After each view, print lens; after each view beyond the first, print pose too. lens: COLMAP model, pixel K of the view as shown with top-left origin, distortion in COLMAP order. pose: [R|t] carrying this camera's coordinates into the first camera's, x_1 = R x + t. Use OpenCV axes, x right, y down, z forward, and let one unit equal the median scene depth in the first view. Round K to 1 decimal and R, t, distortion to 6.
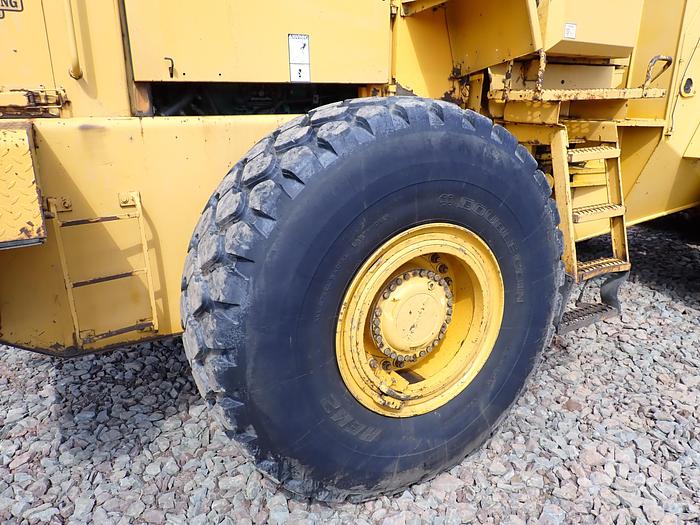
lens RADIAL K [[528.3, 0, 359.9], [0, 528.3, 264.0], [0, 0, 1]] dist [-0.001411, -0.007886]
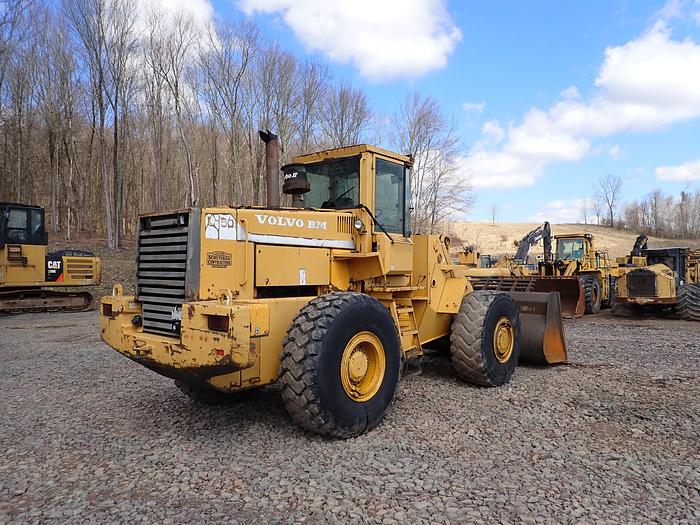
lens RADIAL K [[525.5, 0, 351.2], [0, 525.5, 263.3], [0, 0, 1]] dist [0.005595, -0.008577]
pose [[0.937653, 0.013094, 0.347326, -0.890907], [0.097755, 0.949019, -0.299679, 0.406197], [-0.333543, 0.314948, 0.888570, -1.624953]]
